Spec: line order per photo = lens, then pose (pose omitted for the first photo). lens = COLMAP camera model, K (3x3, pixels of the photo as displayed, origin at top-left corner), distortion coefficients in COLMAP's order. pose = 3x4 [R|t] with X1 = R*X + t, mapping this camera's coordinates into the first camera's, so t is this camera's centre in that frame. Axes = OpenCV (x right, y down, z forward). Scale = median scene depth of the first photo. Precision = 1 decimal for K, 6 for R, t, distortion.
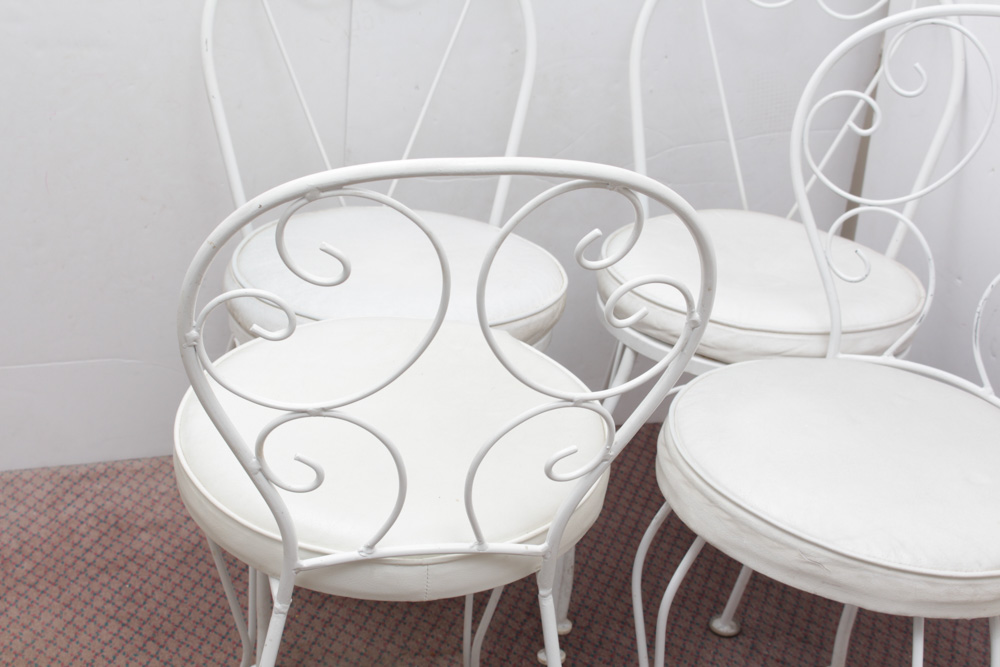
lens RADIAL K [[1570.0, 0, 499.4], [0, 1570.0, 335.5], [0, 0, 1]] dist [-0.036542, 0.000000]
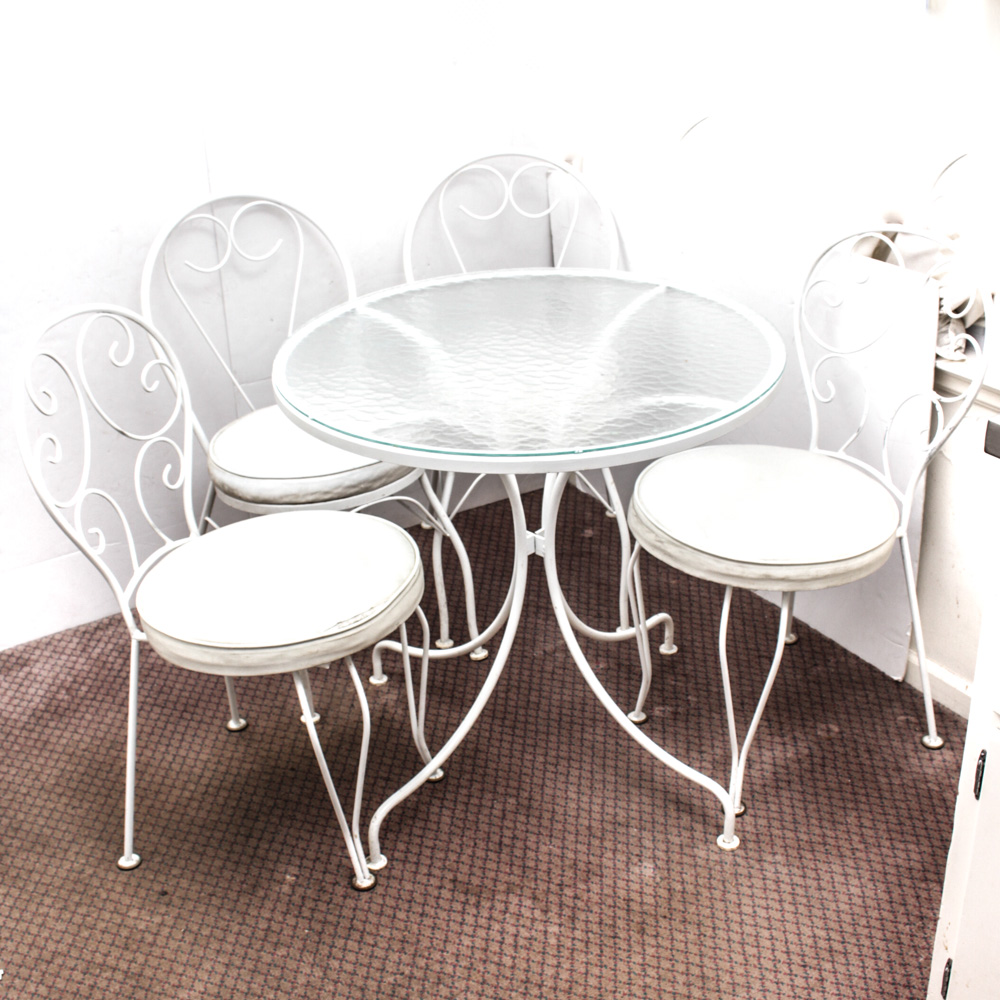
lens RADIAL K [[1414.7, 0, 513.3], [0, 1414.7, 534.0], [0, 0, 1]] dist [-0.146549, 0.000000]
pose [[0.961870, -0.222062, 0.159667, -0.091273], [0.217818, 0.975005, 0.043833, 0.036001], [-0.165410, -0.007384, 0.986197, -0.363963]]
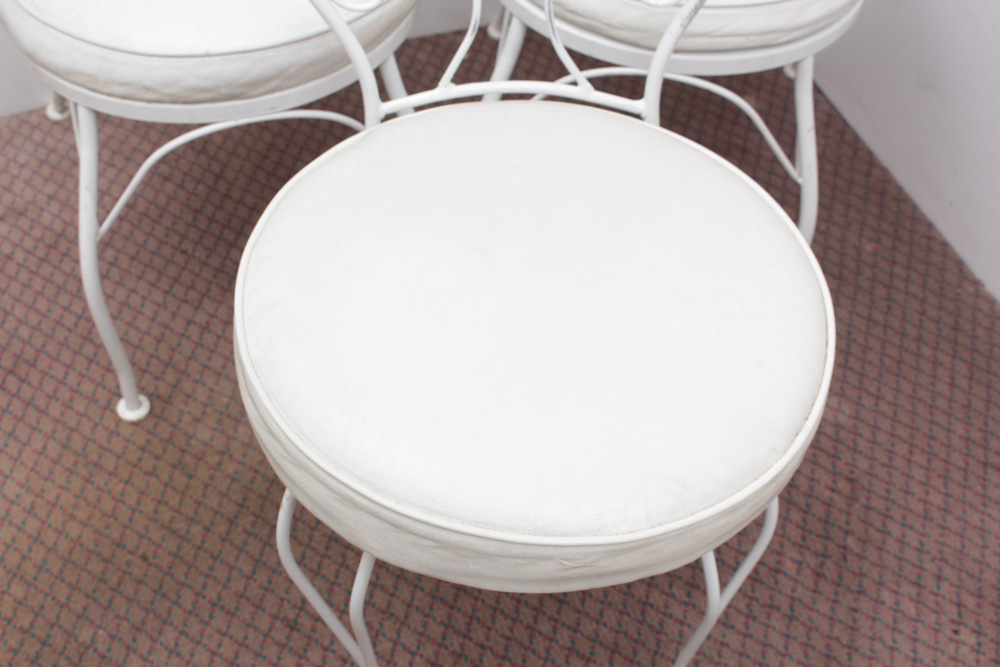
lens RADIAL K [[1207.9, 0, 498.4], [0, 1207.9, 328.4], [0, 0, 1]] dist [-0.070883, 0.000000]
pose [[0.997702, -0.067482, -0.006137, 0.063042], [0.063169, 0.893507, 0.444584, -0.114109], [-0.024518, -0.443950, 0.895716, 0.365997]]
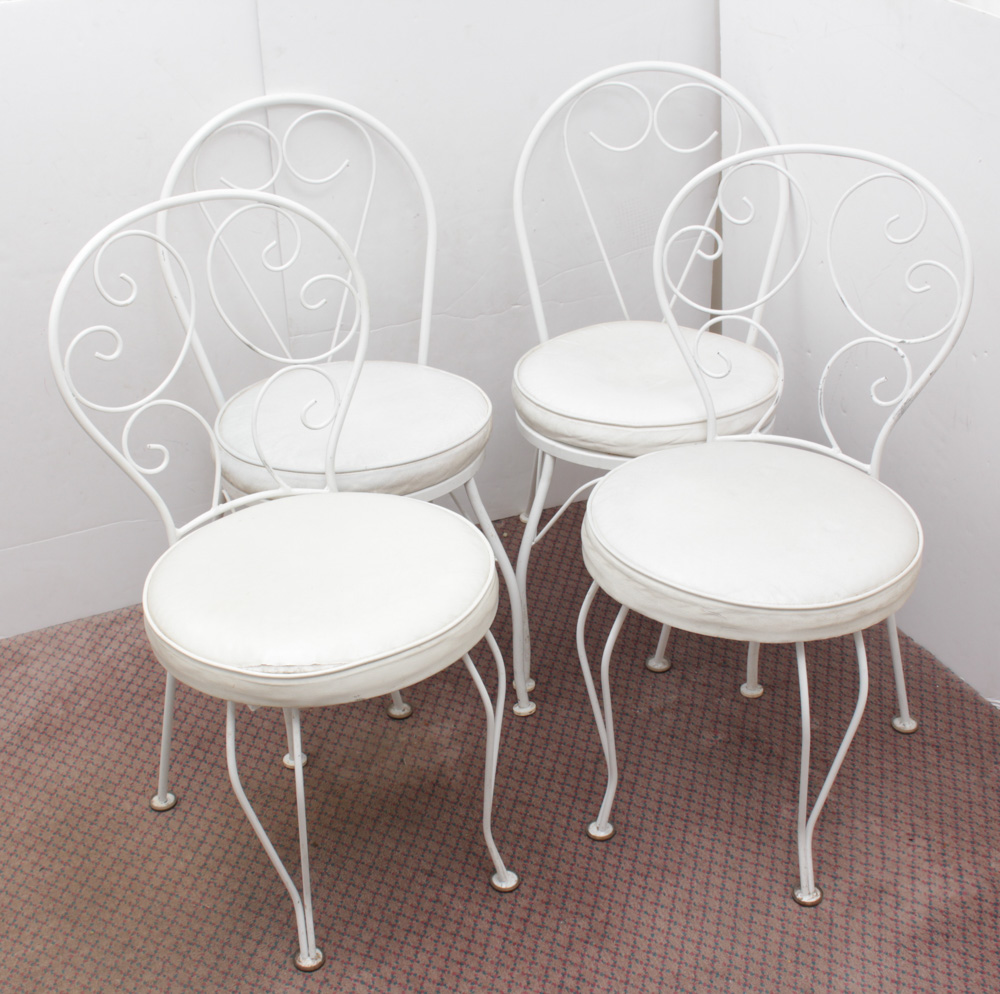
lens RADIAL K [[1481.5, 0, 495.0], [0, 1481.5, 501.1], [0, 0, 1]] dist [-0.119635, 0.000000]
pose [[0.987930, -0.150500, 0.036658, -0.005401], [0.147690, 0.986548, 0.070076, -0.040096], [-0.046711, -0.063816, 0.996868, -0.137640]]
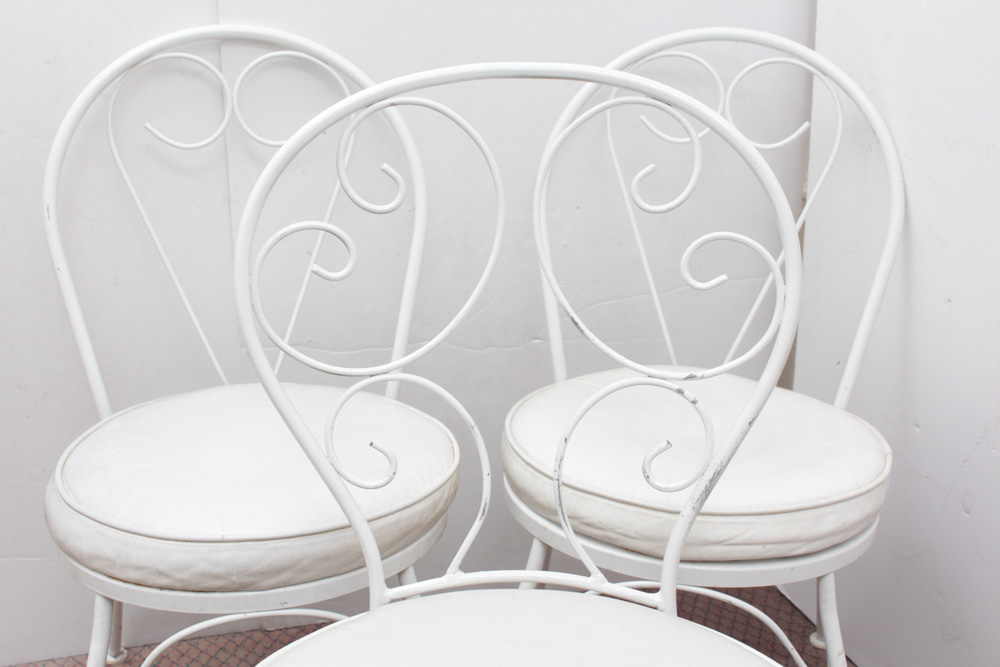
lens RADIAL K [[1014.3, 0, 502.7], [0, 1014.3, 332.7], [0, 0, 1]] dist [-0.089402, 0.000000]
pose [[0.997877, -0.057296, -0.030974, 0.082191], [0.052737, 0.989843, -0.132022, -0.027749], [0.038224, 0.130108, 0.990763, 0.439682]]
